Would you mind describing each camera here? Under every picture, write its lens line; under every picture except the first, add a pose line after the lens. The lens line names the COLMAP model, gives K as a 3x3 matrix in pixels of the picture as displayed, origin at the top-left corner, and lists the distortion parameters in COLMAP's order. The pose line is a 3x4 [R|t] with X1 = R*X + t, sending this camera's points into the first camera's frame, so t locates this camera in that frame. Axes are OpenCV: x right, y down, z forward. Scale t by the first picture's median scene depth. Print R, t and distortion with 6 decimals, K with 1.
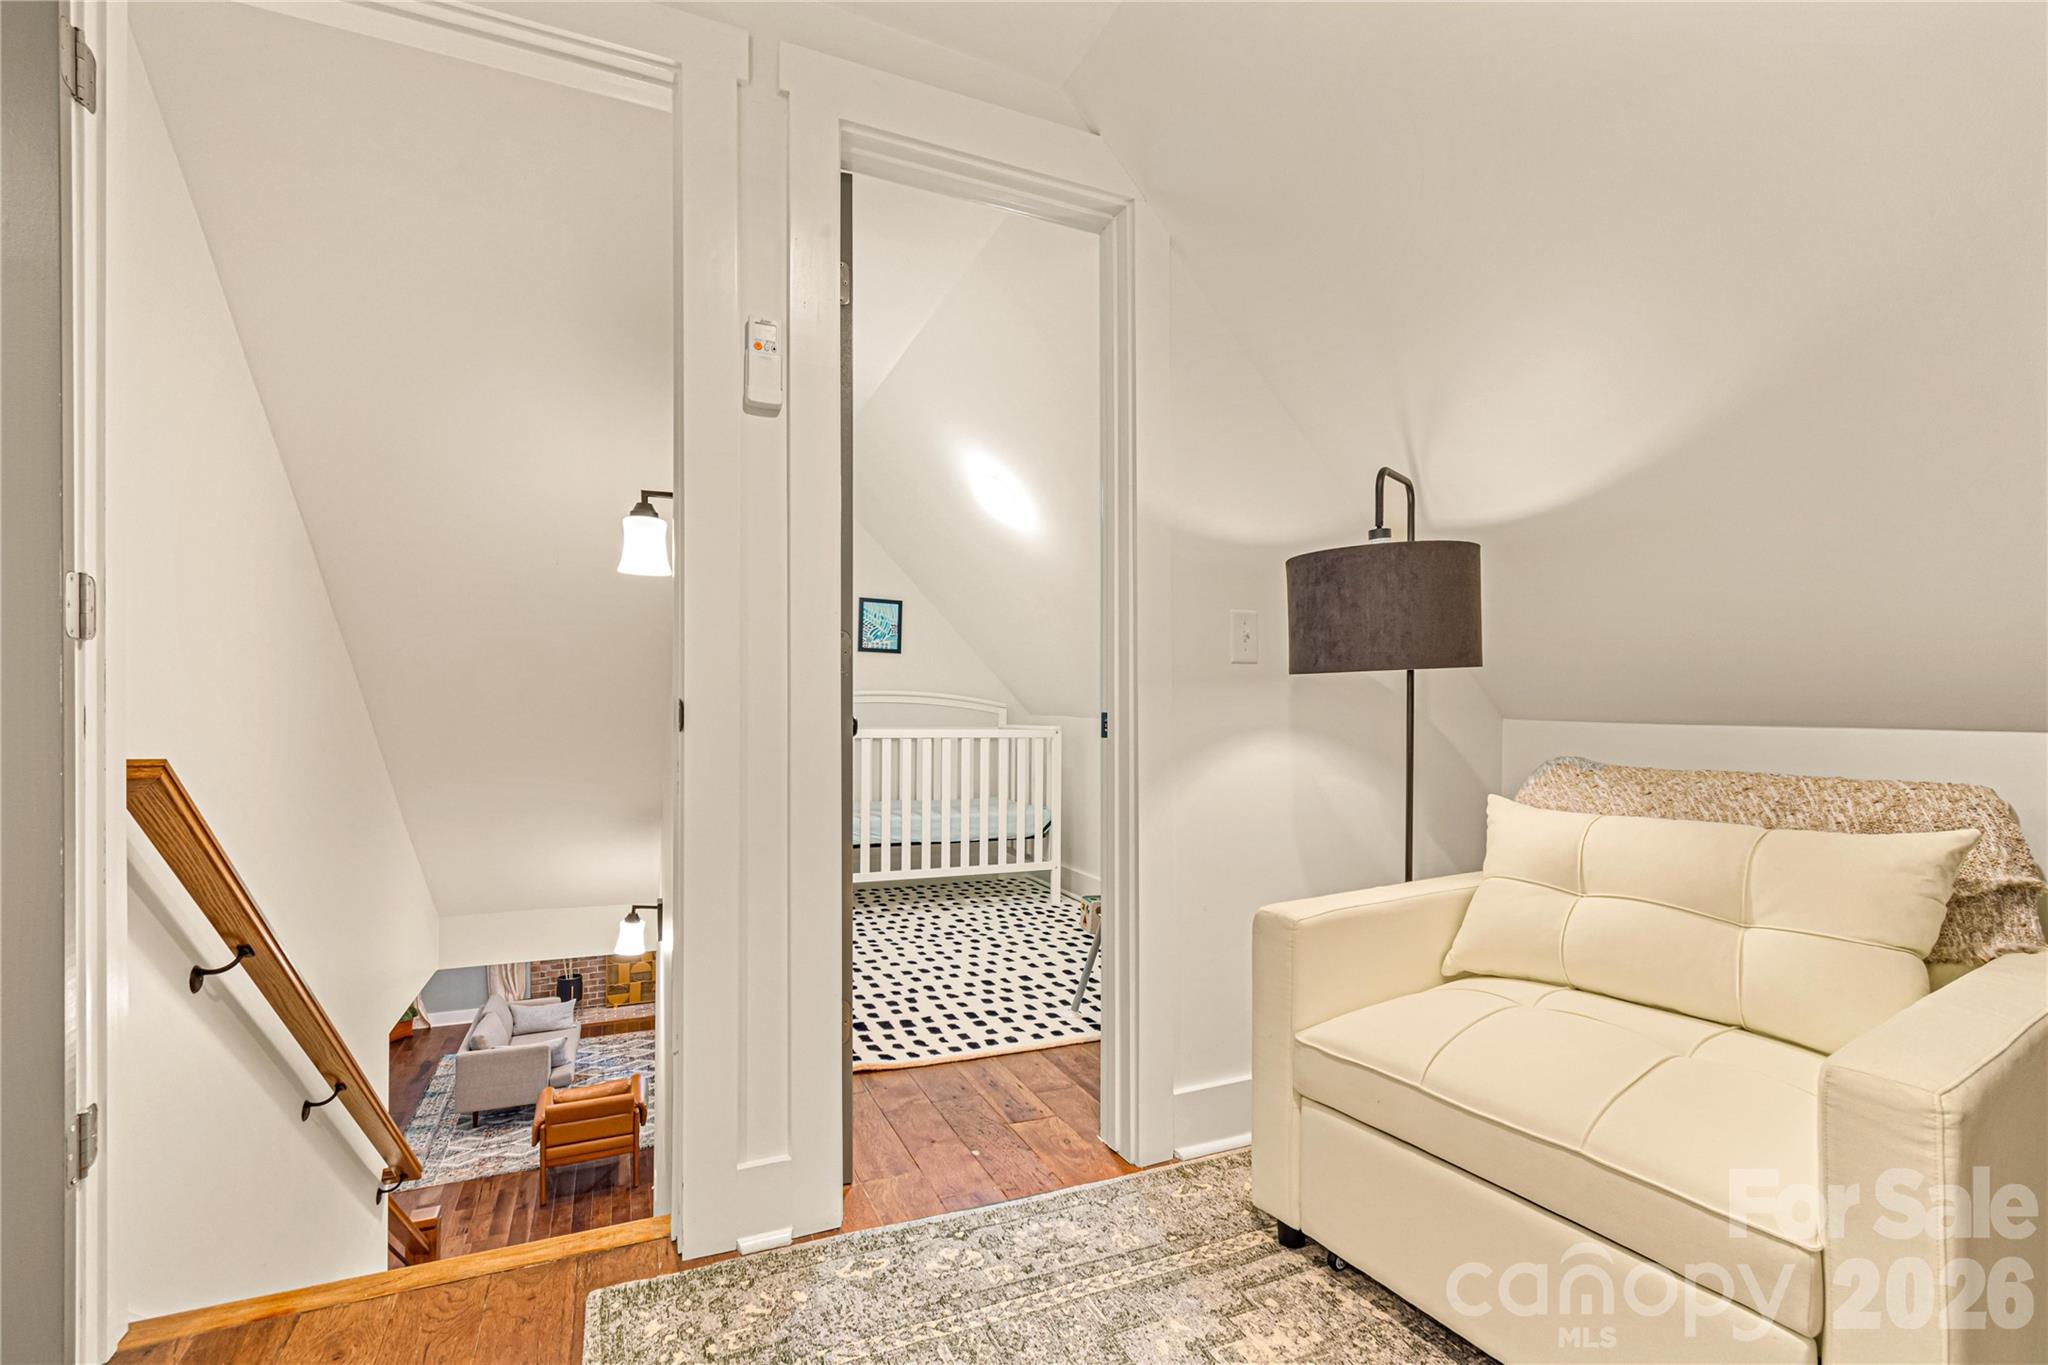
lens RADIAL K [[926.5, 0, 1024.0], [0, 926.5, 682.5], [0, 0, 1]] dist [0.013018, -0.005926]
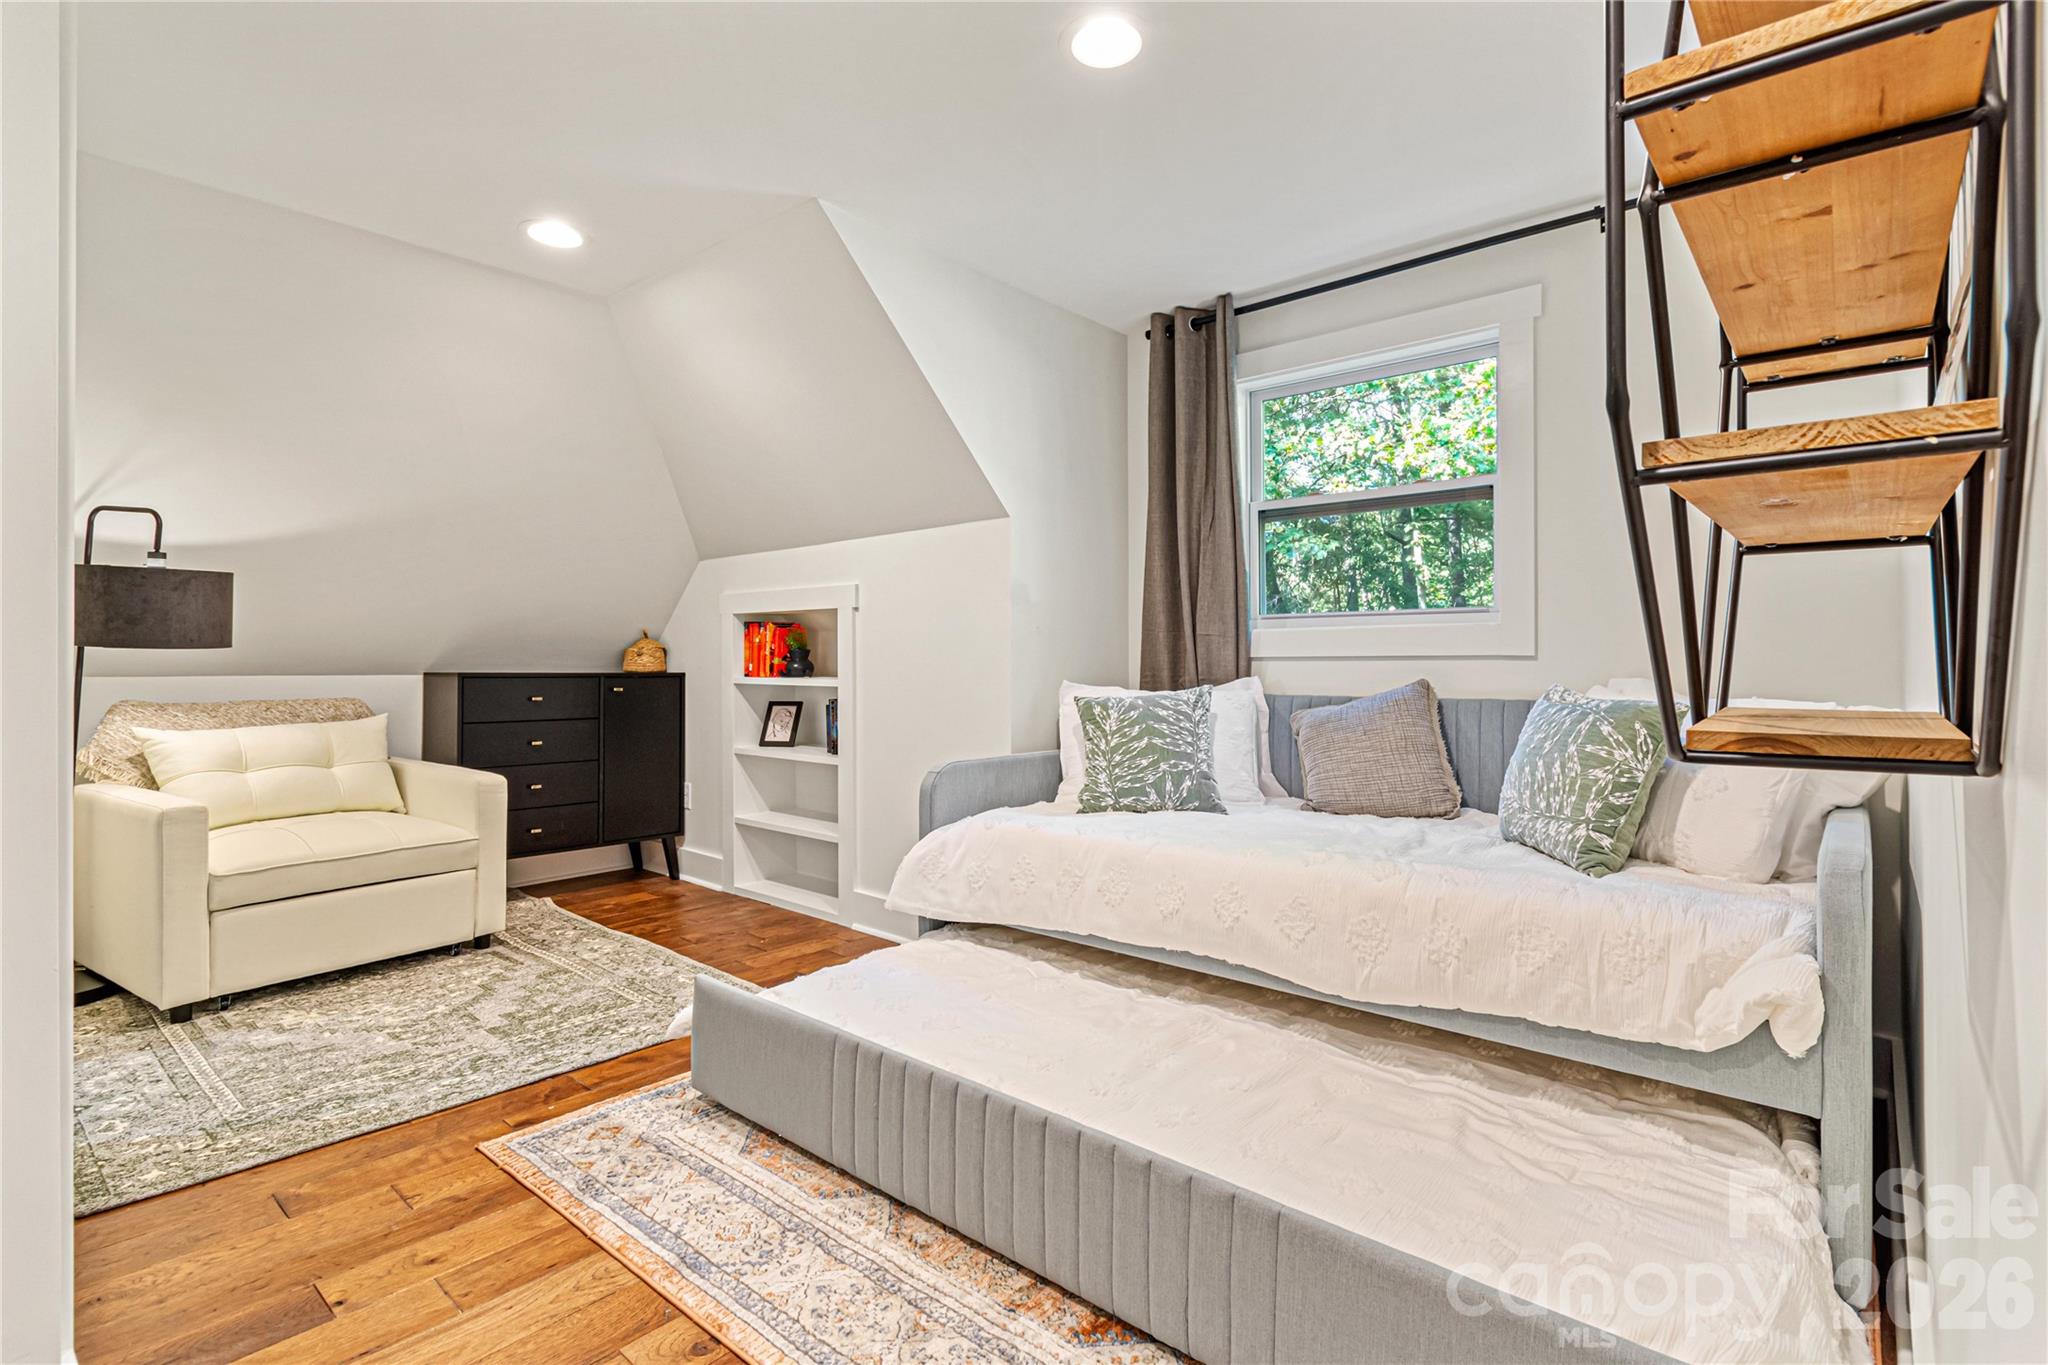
lens RADIAL K [[971.0, 0, 1028.4], [0, 971.0, 656.7], [0, 0, 1]] dist [0.000125, 0.000100]
pose [[-0.423648, 0.000244, 0.905827, -1.855321], [-0.002928, 0.999994, -0.001639, 0.002104], [-0.905822, -0.003347, -0.423644, 0.446415]]
